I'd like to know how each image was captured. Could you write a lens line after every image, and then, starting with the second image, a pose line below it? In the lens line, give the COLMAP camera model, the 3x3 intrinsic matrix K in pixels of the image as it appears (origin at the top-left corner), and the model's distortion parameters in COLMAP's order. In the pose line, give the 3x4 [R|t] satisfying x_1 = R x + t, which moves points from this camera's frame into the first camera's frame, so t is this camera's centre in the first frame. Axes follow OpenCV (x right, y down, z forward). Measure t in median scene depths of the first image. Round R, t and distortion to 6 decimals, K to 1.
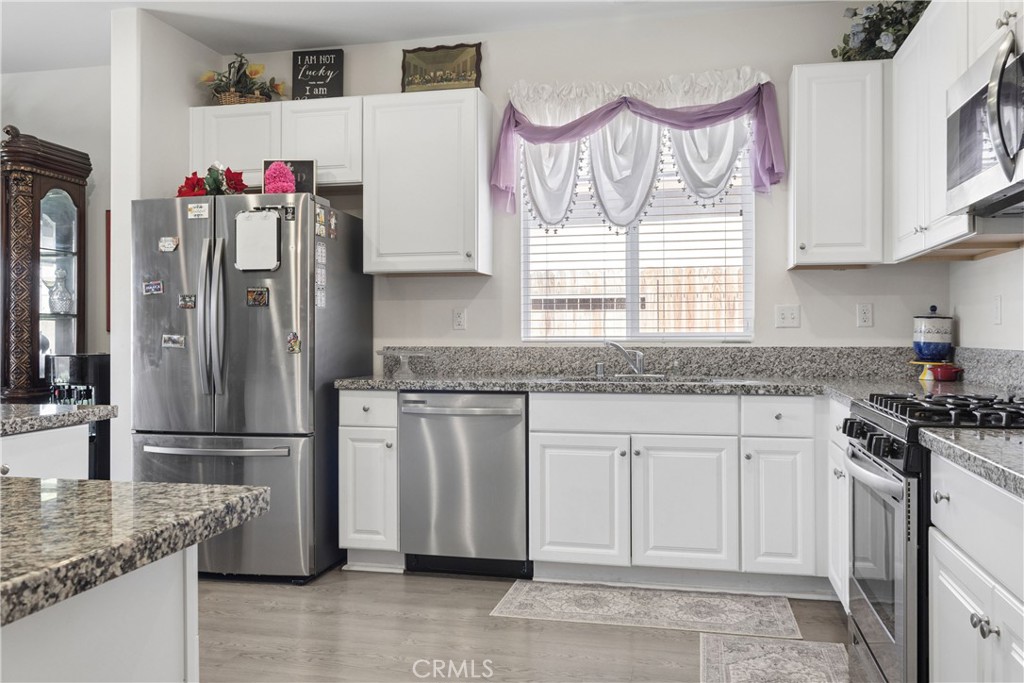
lens RADIAL K [[814.2, 0, 513.4], [0, 814.2, 326.5], [0, 0, 1]] dist [0.005018, -0.003104]
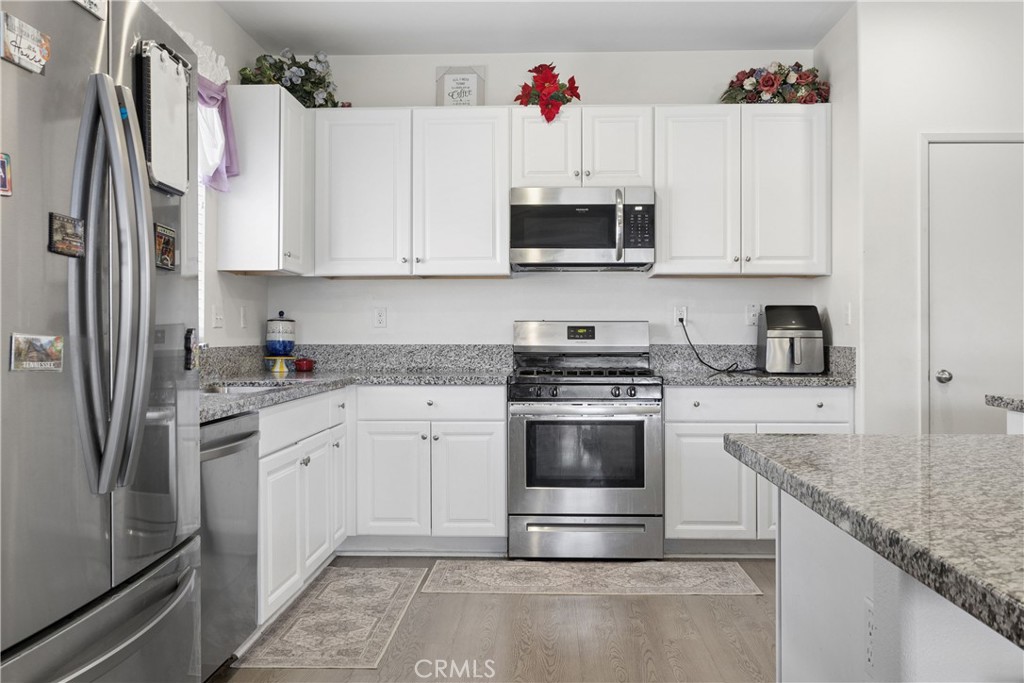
lens RADIAL K [[814.2, 0, 513.4], [0, 814.2, 326.5], [0, 0, 1]] dist [0.005018, -0.003104]
pose [[-0.153297, 0.009981, 0.988130, -0.727889], [-0.004892, 0.999929, -0.010859, 0.008991], [-0.988168, -0.006499, -0.153237, 0.816140]]
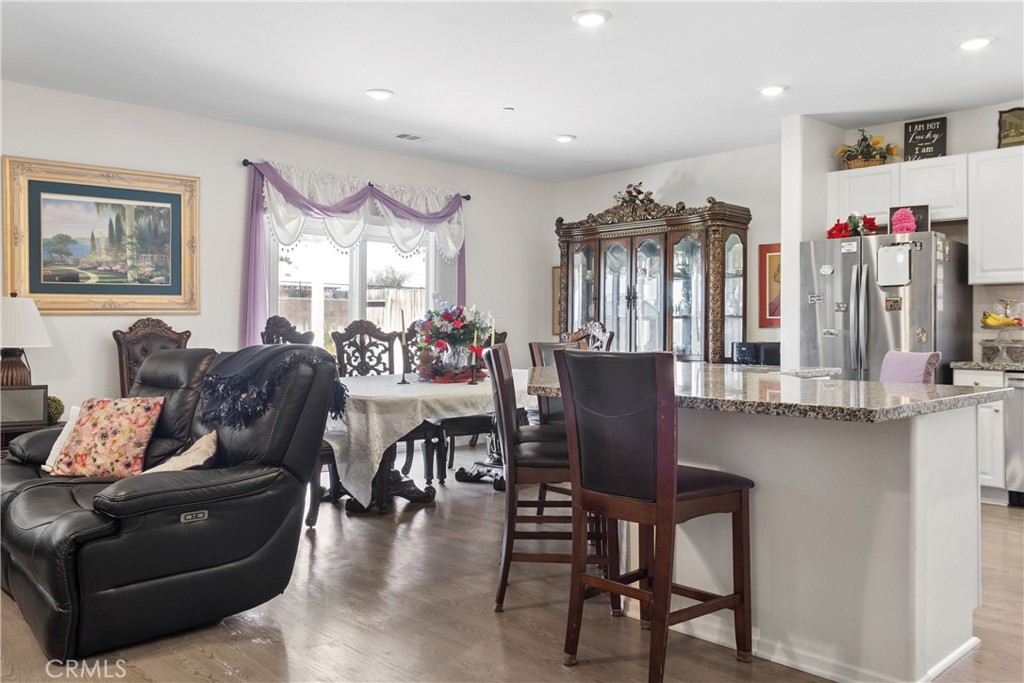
lens RADIAL K [[814.2, 0, 513.4], [0, 814.2, 326.5], [0, 0, 1]] dist [0.005018, -0.003104]
pose [[0.834386, 0.000292, -0.551180, -0.069848], [0.003896, 0.999972, 0.006427, -0.007263], [0.551167, -0.007510, 0.834361, -0.559319]]
